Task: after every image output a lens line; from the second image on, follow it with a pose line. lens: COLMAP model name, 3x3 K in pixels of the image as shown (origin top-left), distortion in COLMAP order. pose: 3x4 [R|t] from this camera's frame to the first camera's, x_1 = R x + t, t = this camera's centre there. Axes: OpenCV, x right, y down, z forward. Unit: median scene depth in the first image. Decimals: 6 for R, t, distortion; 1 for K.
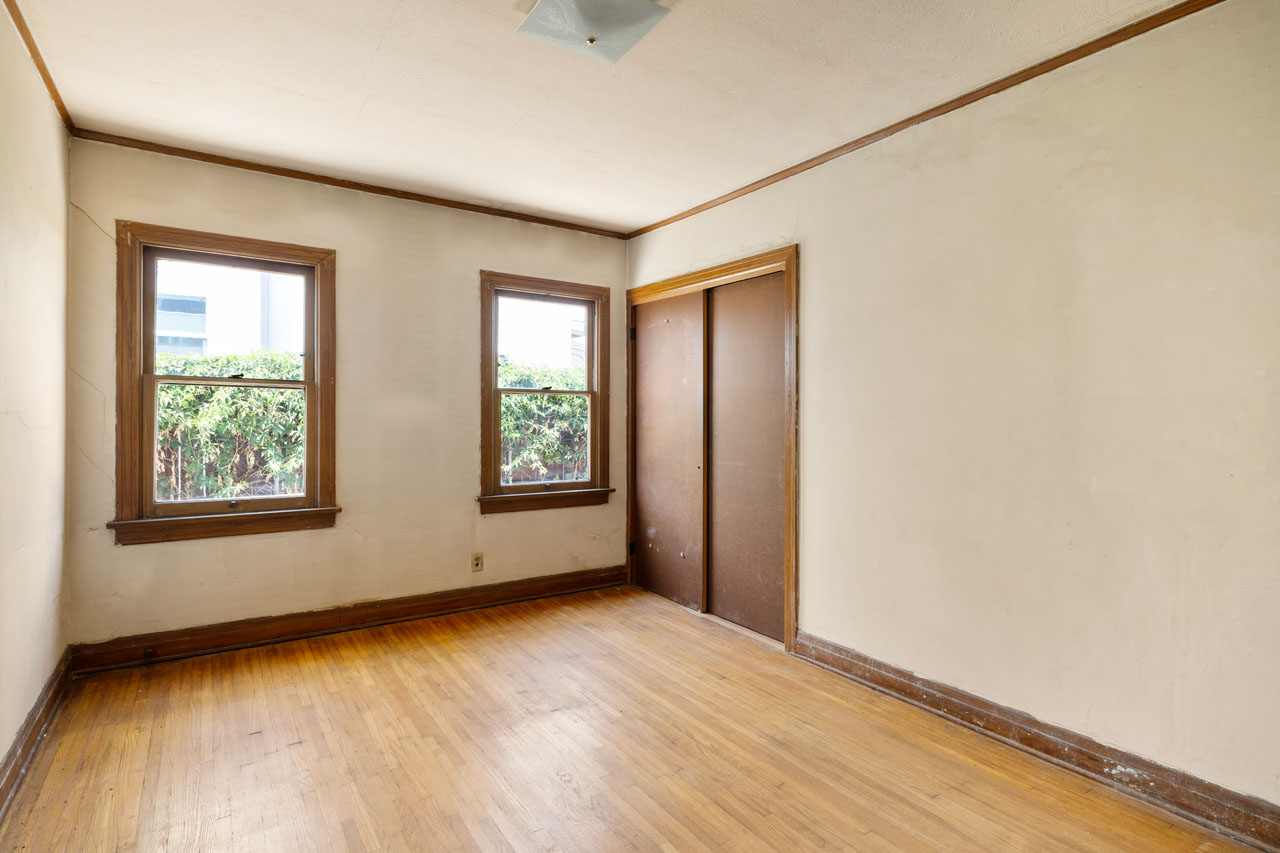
lens RADIAL K [[652.4, 0, 642.7], [0, 652.4, 412.6], [0, 0, 1]] dist [-0.004572, 0.002774]
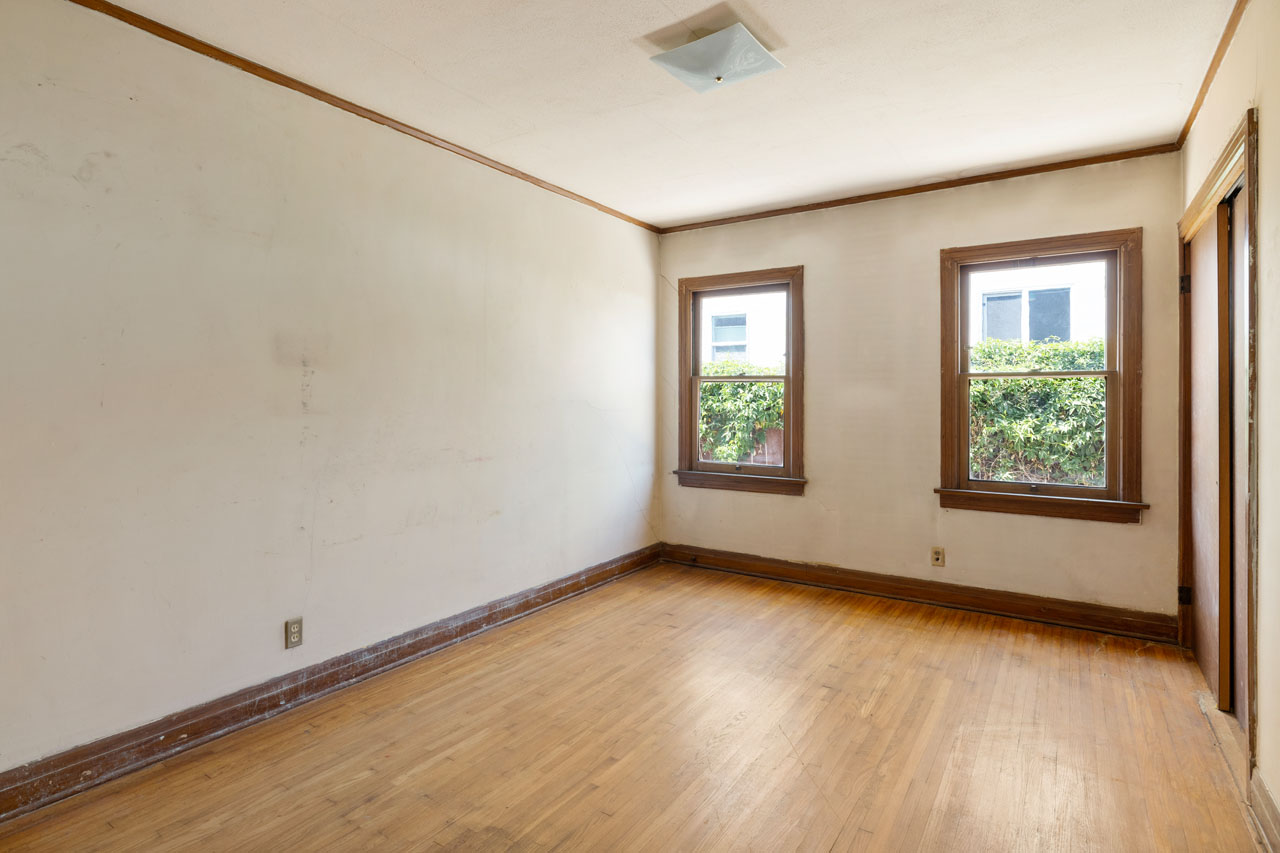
lens RADIAL K [[652.4, 0, 607.0], [0, 652.4, 404.2], [0, 0, 1]] dist [-0.004572, 0.002774]
pose [[0.358311, -0.007469, -0.933572, 0.515420], [-0.005780, 0.999931, -0.010219, 0.021391], [0.933584, 0.009057, 0.358243, 0.230736]]
